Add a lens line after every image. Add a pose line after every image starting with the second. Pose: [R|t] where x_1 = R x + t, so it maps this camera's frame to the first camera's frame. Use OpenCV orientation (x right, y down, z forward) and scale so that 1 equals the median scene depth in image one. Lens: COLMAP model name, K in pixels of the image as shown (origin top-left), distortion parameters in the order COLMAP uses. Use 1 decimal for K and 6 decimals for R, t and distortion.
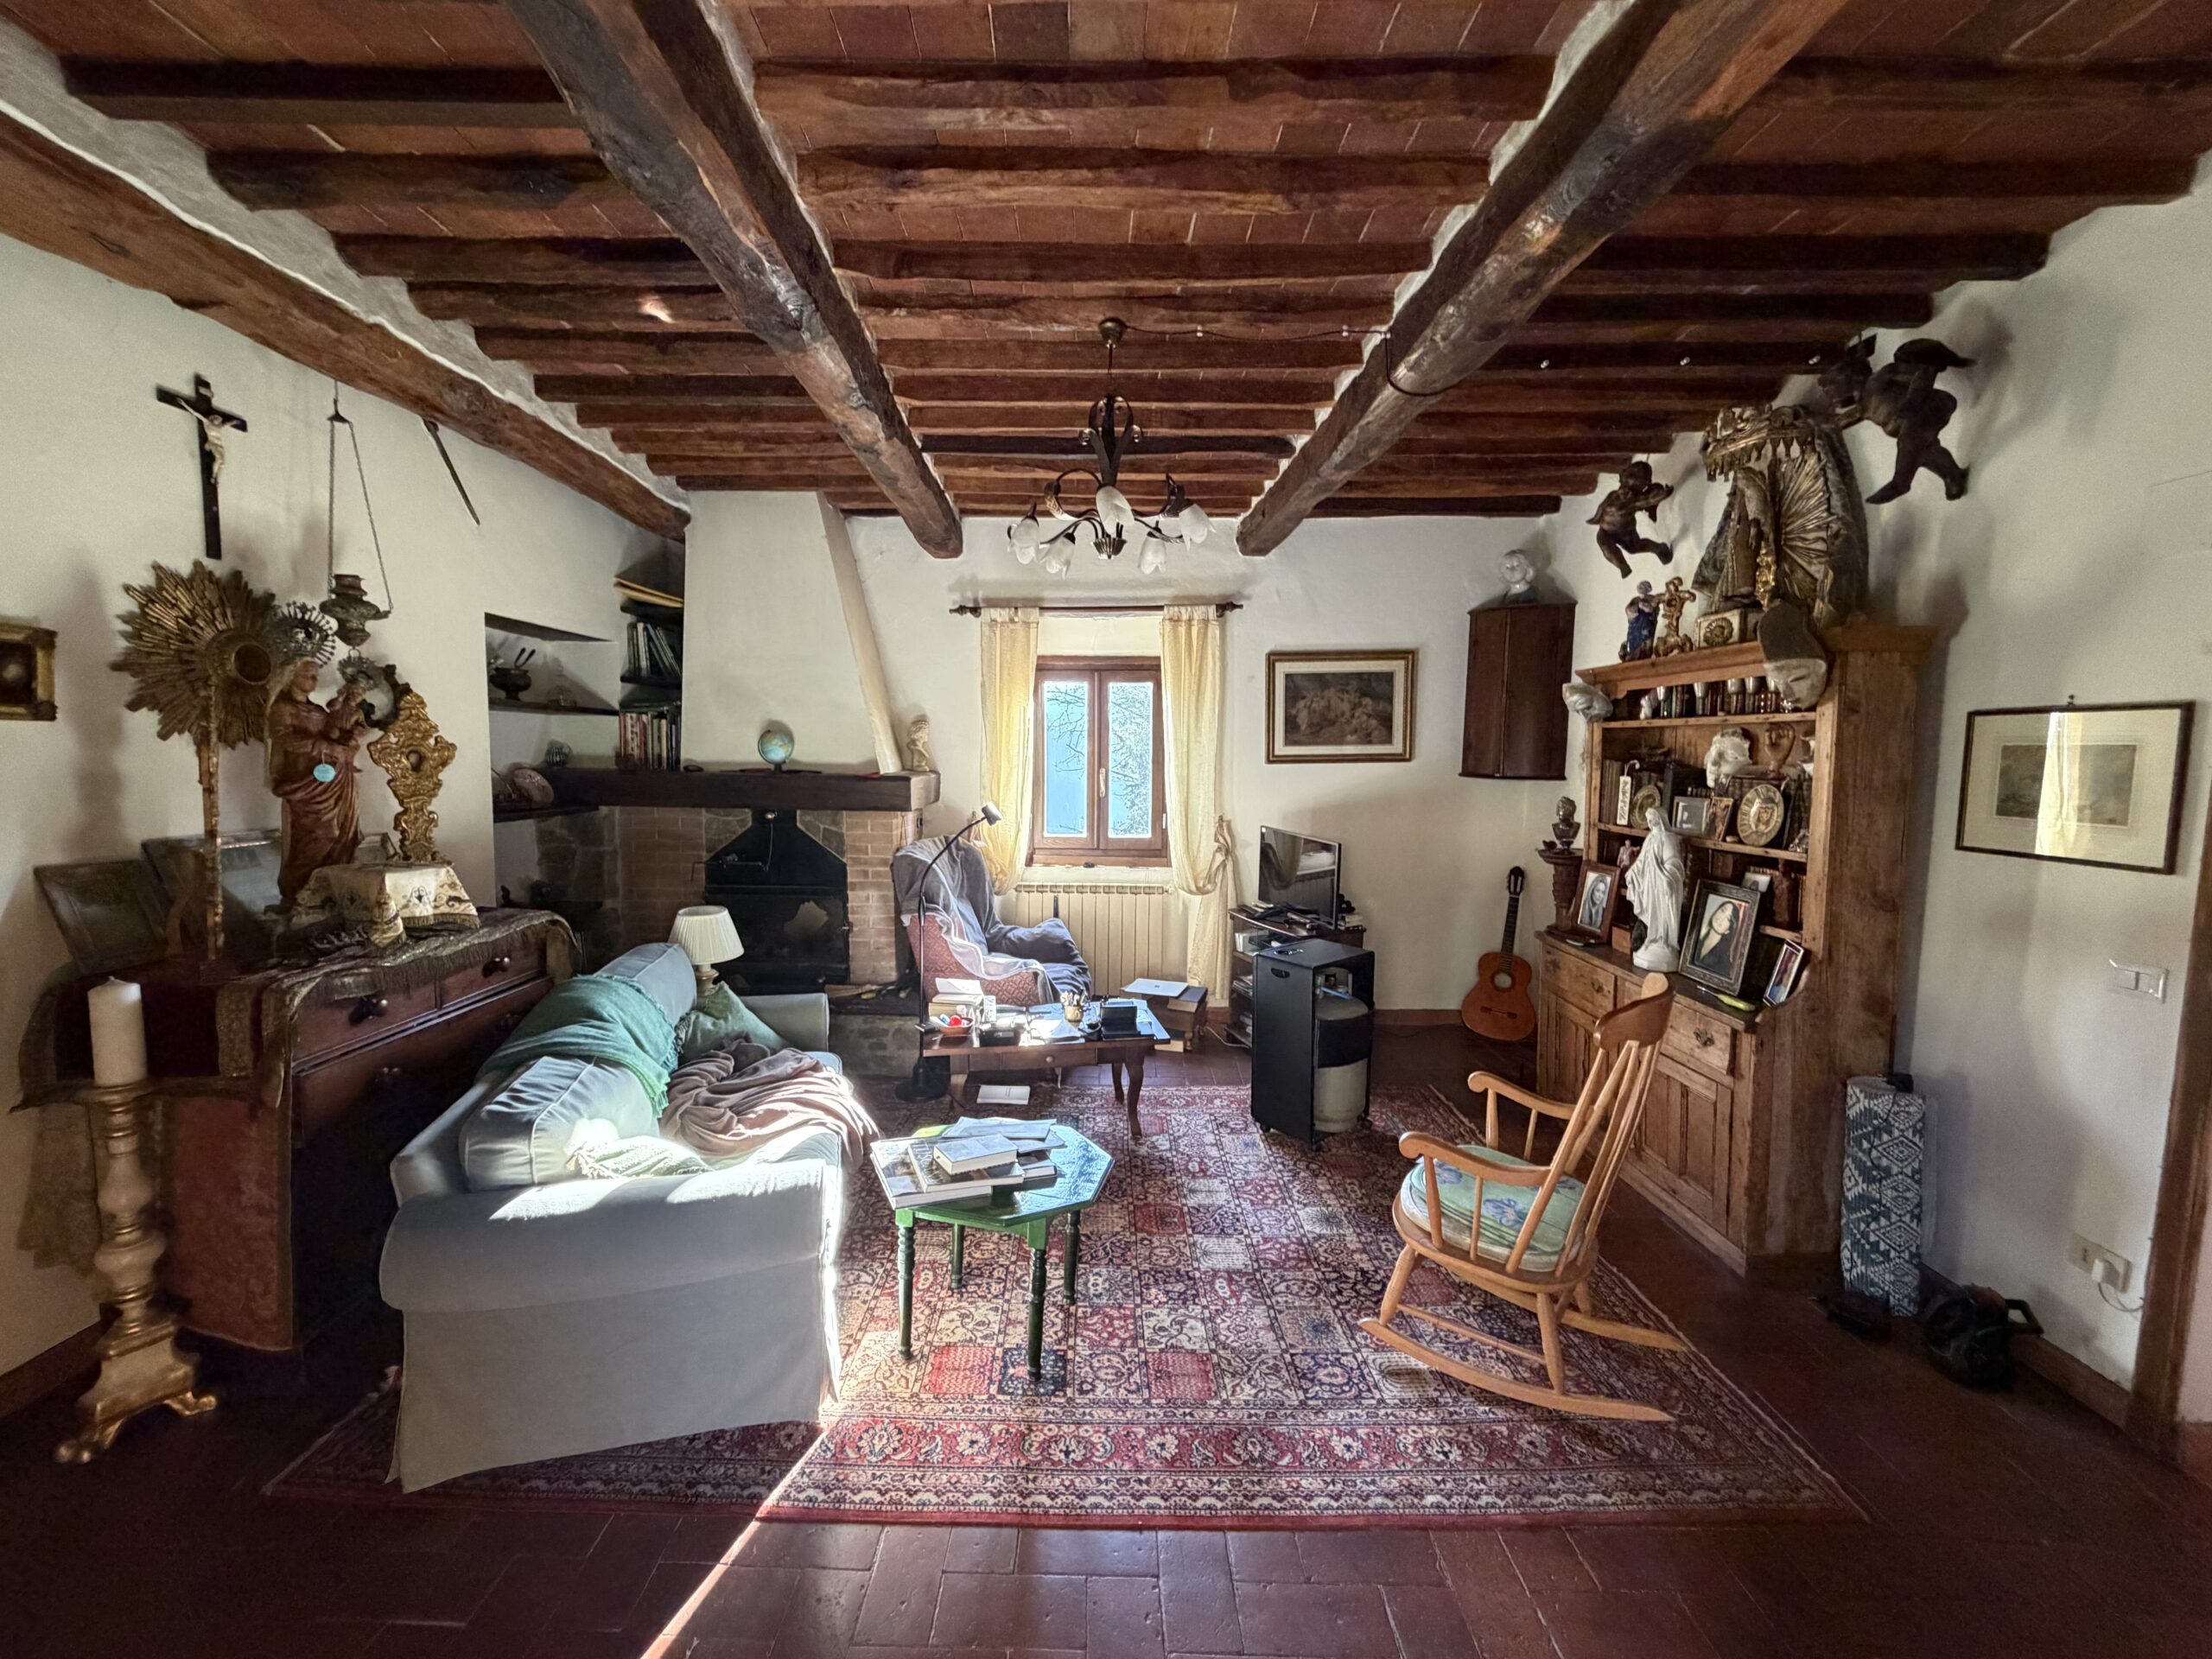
lens RADIAL K [[884.8, 0, 1096.6], [0, 884.8, 829.3], [0, 0, 1]] dist [0.000471, -0.000161]
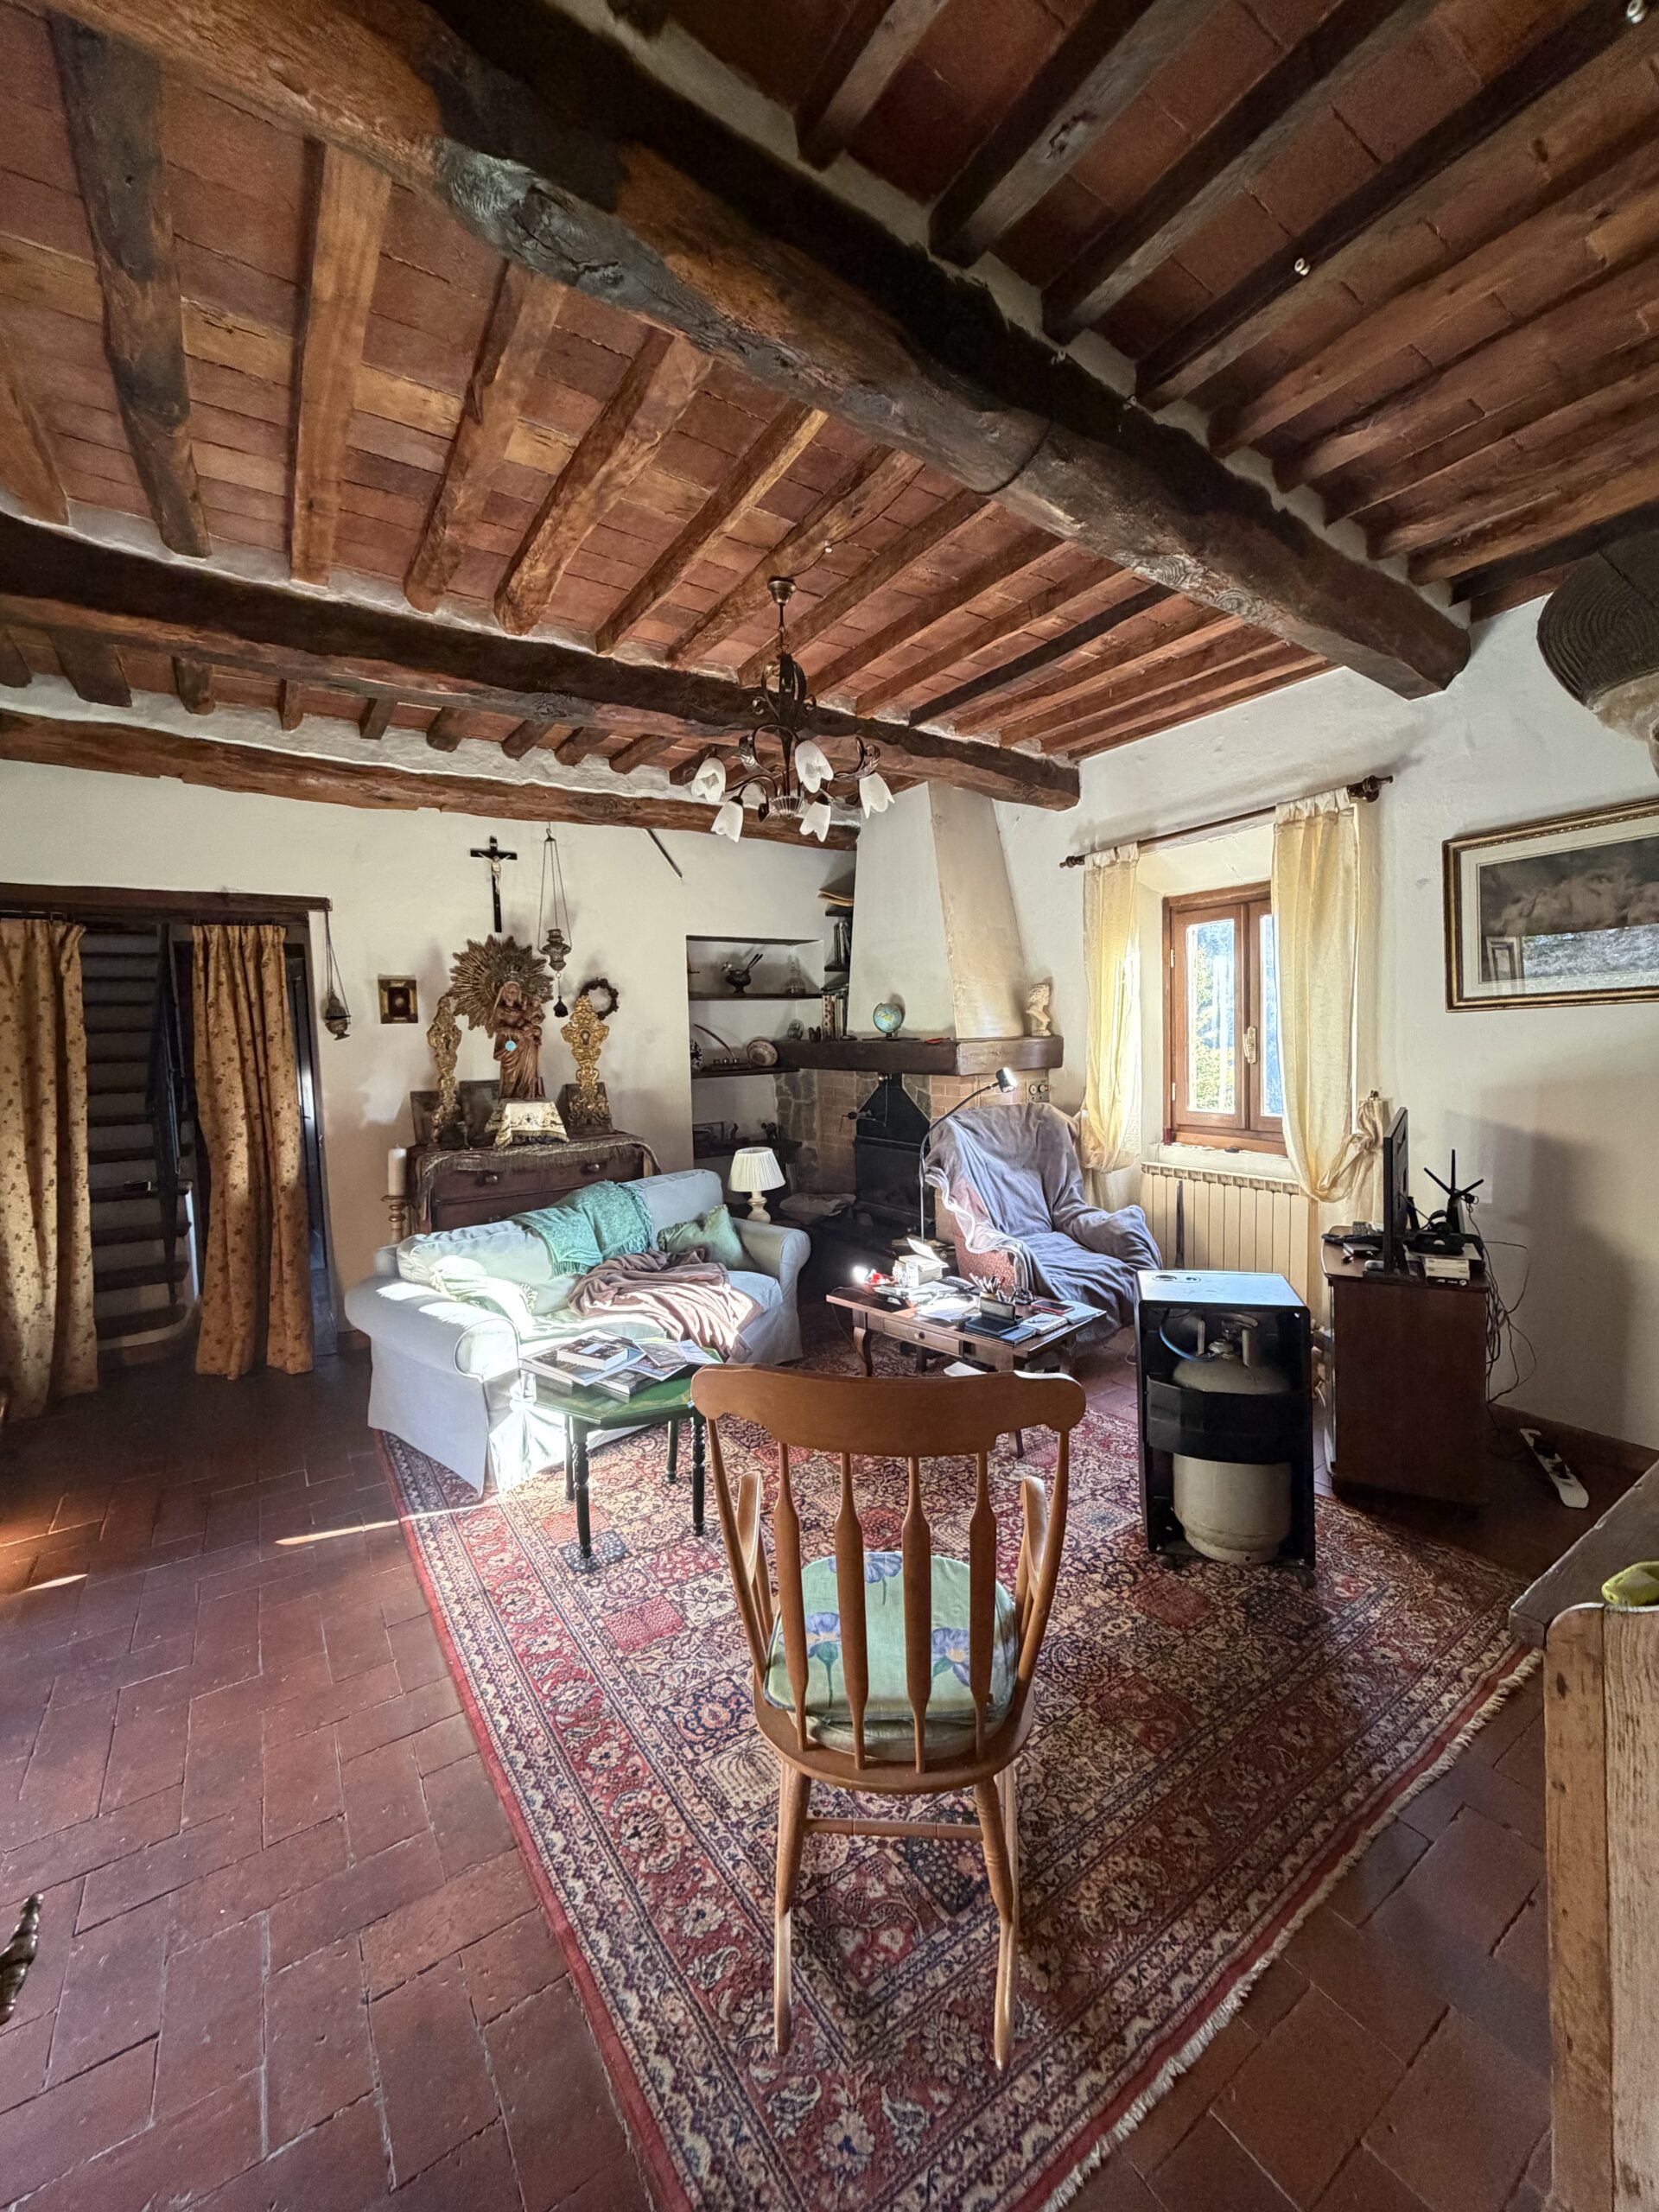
lens RADIAL K [[884.8, 0, 830.1], [0, 884.8, 1095.4], [0, 0, 1]] dist [0.000471, -0.000161]
pose [[0.556497, 0.032884, -0.830199, 0.537138], [-0.036455, 0.999221, 0.015142, -0.008339], [0.830050, 0.021838, 0.557262, 0.305885]]
